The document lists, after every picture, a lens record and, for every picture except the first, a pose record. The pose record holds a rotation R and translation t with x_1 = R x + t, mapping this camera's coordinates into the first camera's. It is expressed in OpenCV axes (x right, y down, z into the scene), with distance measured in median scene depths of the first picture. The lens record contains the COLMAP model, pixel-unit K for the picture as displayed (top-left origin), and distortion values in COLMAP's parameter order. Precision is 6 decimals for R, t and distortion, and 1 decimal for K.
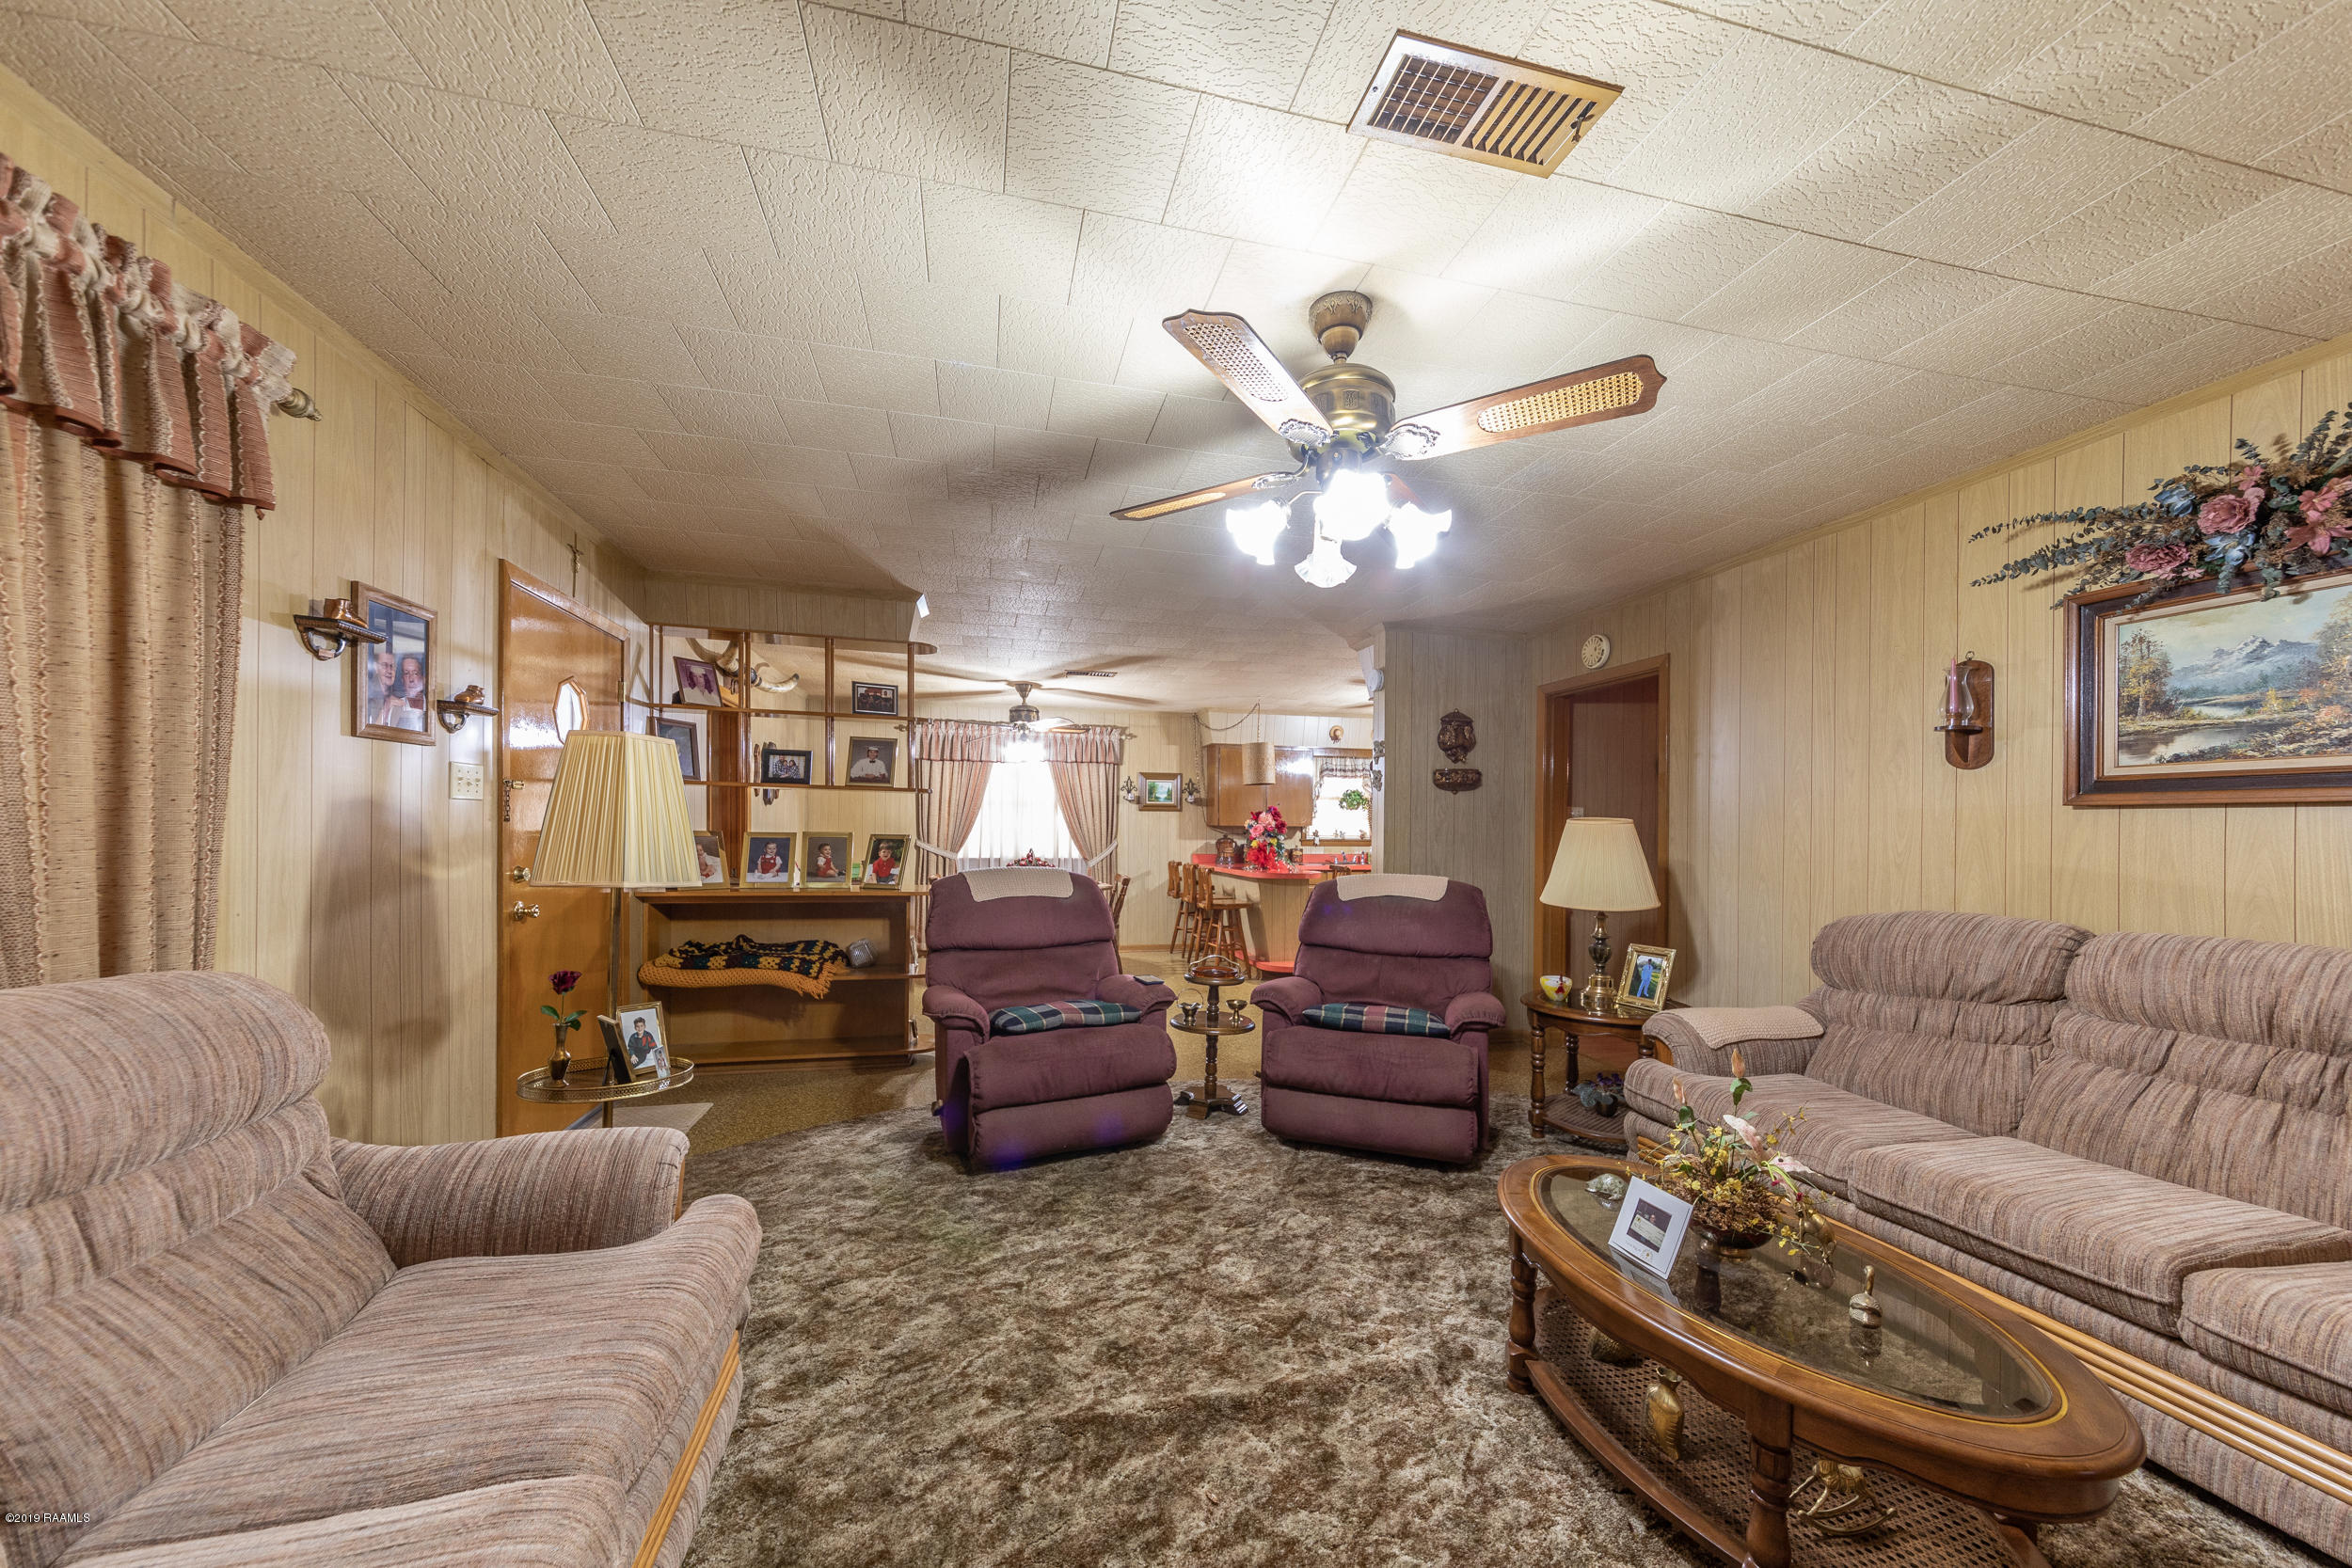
lens RADIAL K [[828.7, 0, 1171.2], [0, 828.7, 833.9], [0, 0, 1]] dist [0.000217, 0.001331]
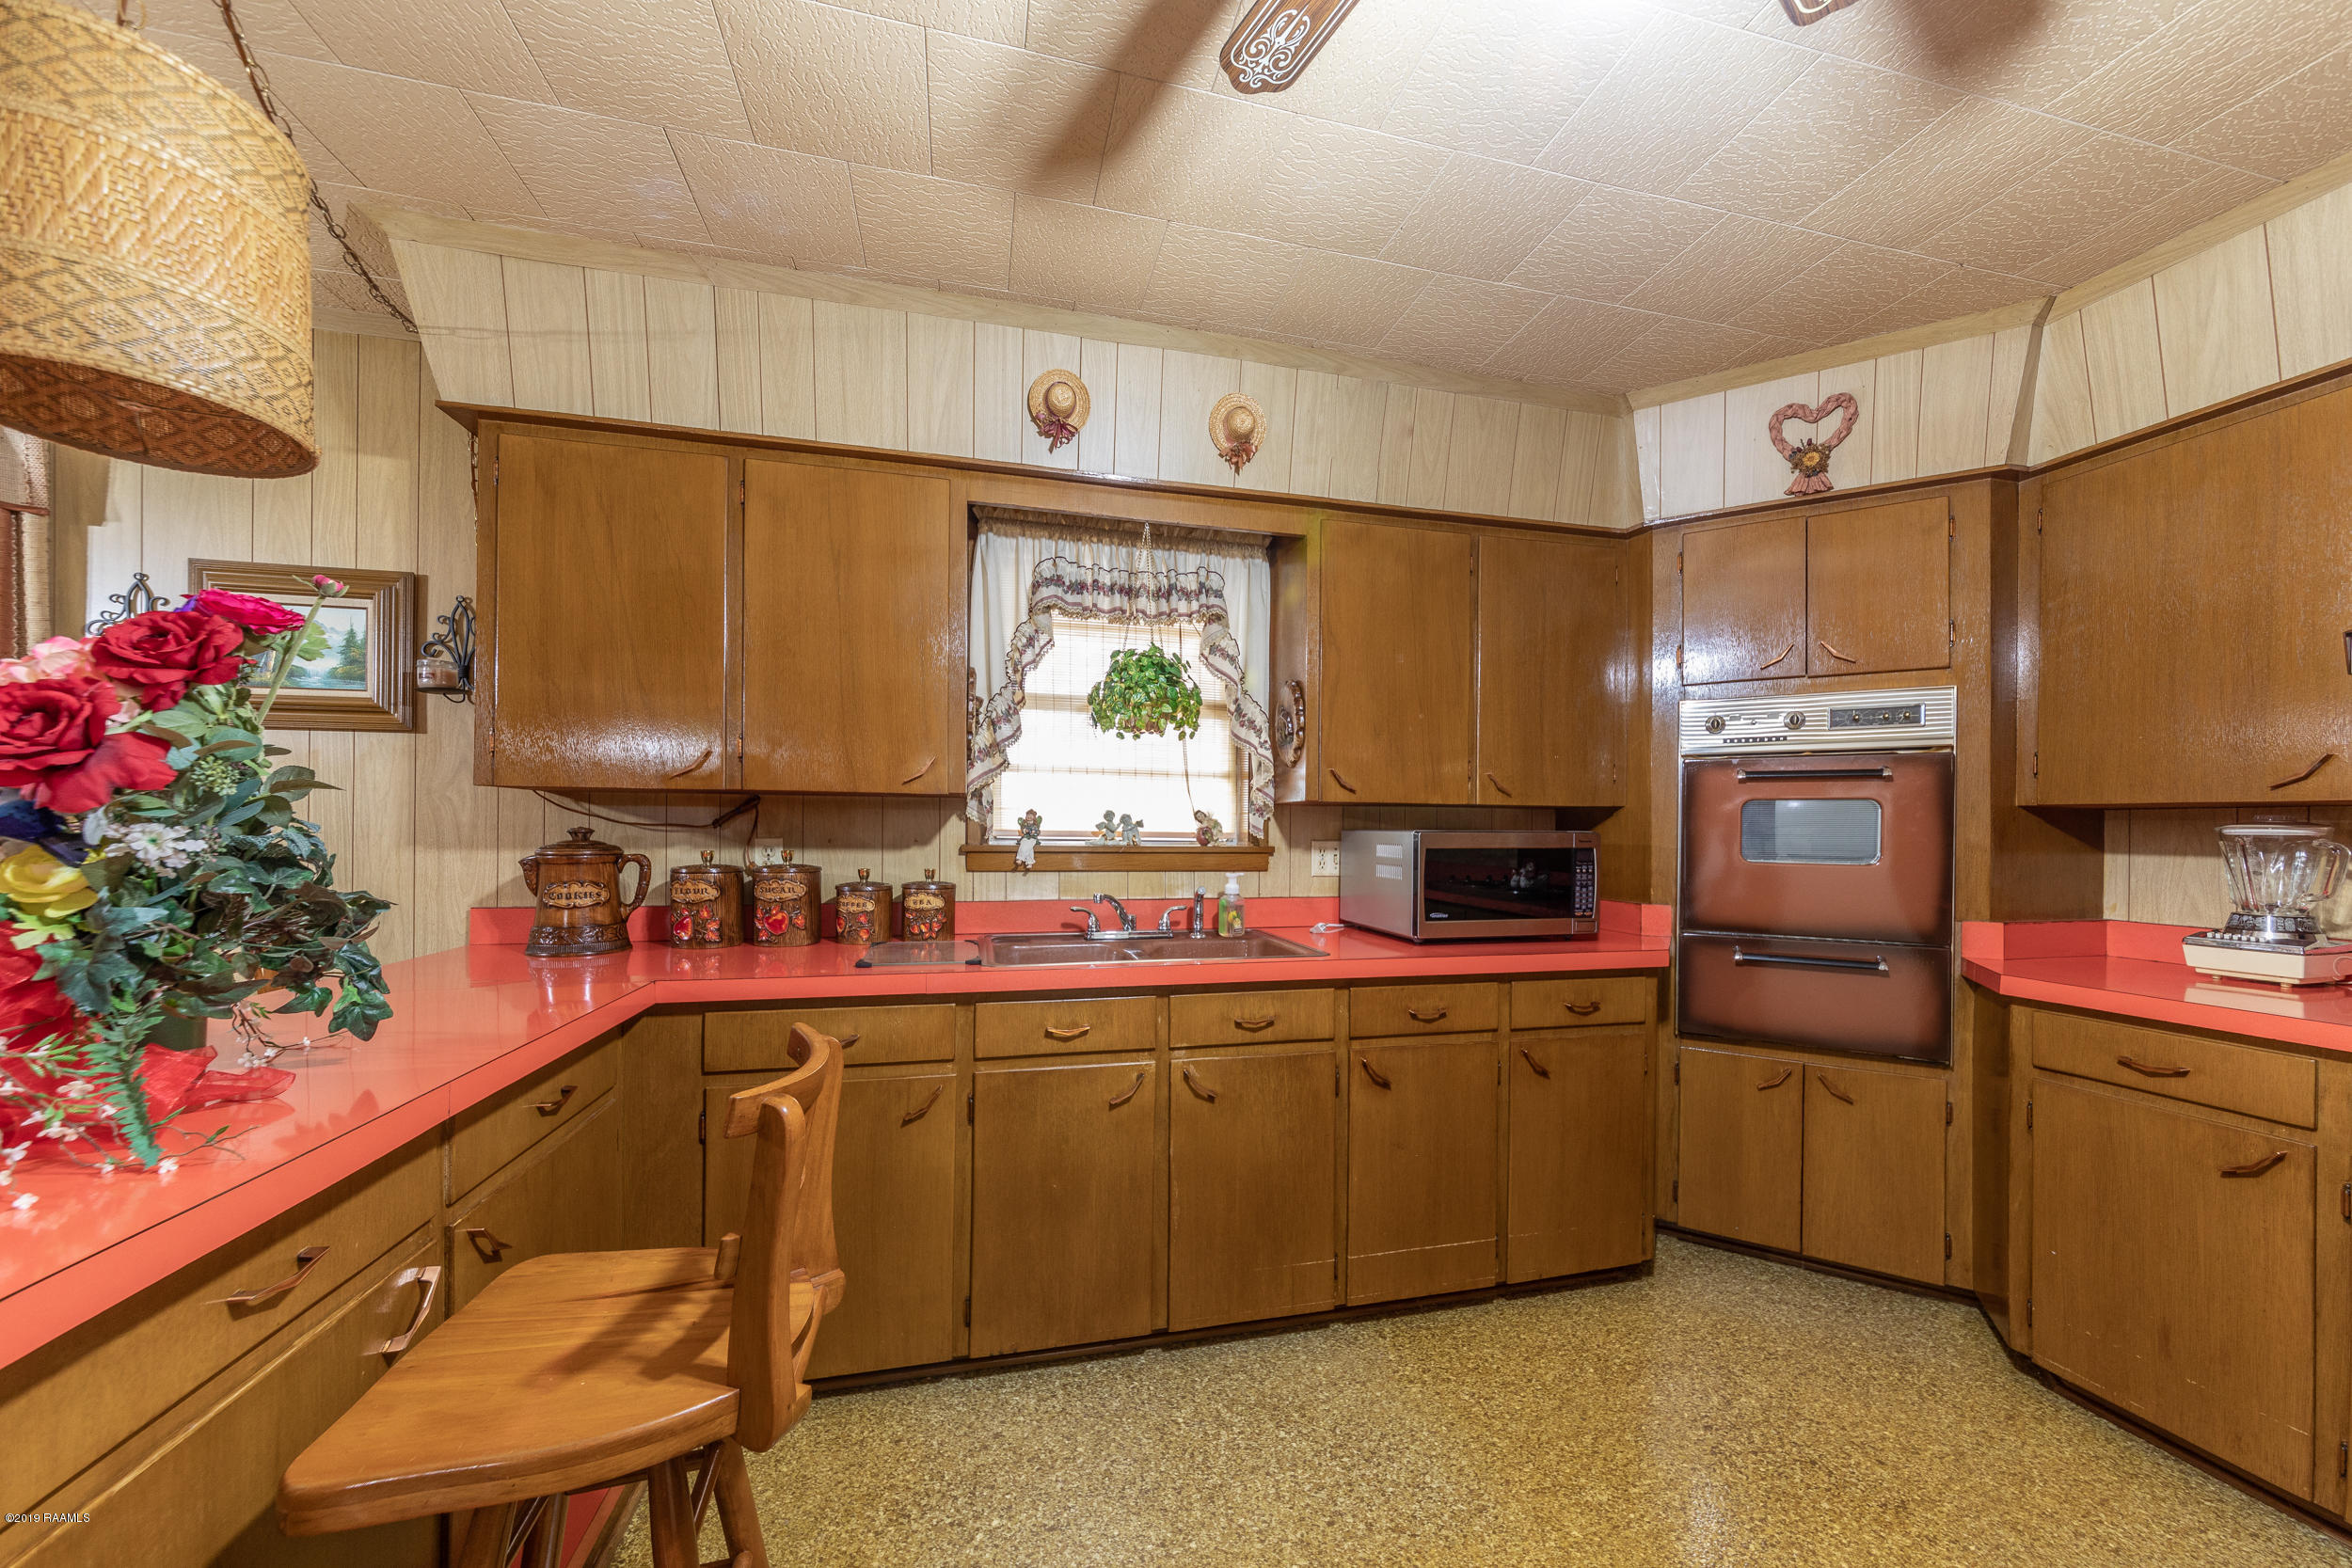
lens RADIAL K [[828.7, 0, 1171.2], [0, 828.7, 833.9], [0, 0, 1]] dist [0.000217, 0.001331]
pose [[0.999942, -0.003097, 0.010284, 0.230591], [0.003186, 0.999957, -0.008670, 0.005217], [-0.010257, 0.008703, 0.999910, 0.764895]]
